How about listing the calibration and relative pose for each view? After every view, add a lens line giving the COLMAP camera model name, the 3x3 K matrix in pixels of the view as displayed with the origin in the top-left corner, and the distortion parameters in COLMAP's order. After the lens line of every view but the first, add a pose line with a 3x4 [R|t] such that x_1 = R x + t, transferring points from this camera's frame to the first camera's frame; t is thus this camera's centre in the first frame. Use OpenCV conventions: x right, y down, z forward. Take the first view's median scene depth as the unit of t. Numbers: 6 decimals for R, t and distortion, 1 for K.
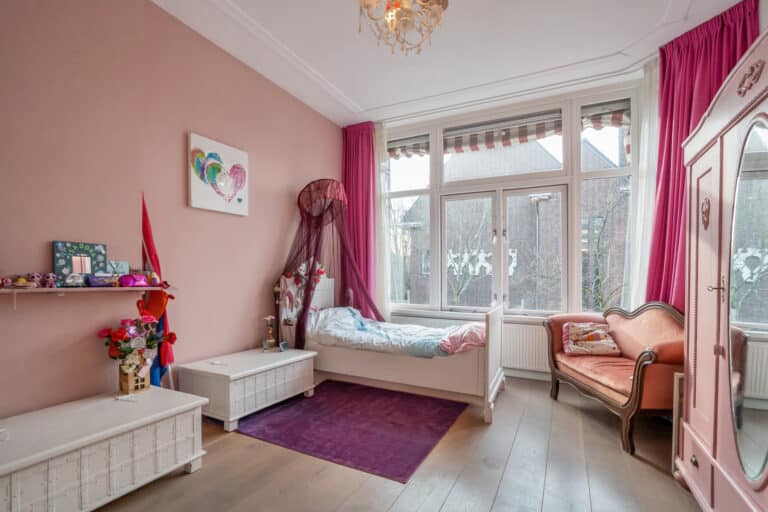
lens RADIAL K [[361.9, 0, 382.3], [0, 361.9, 271.0], [0, 0, 1]] dist [-0.053871, 0.027088]
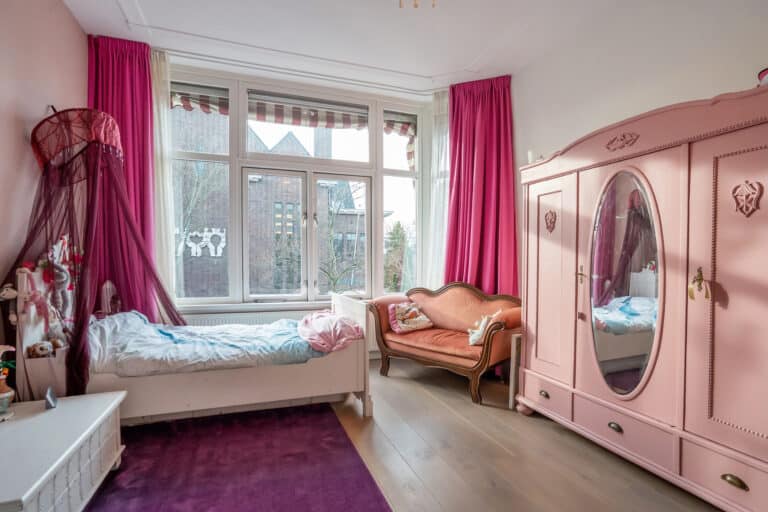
lens RADIAL K [[361.9, 0, 382.8], [0, 361.9, 253.5], [0, 0, 1]] dist [-0.054782, 0.026511]
pose [[0.680883, 0.002774, 0.732387, -0.299255], [-0.008225, 0.999959, 0.003860, -0.015272], [-0.732346, -0.008652, 0.680878, 0.245207]]
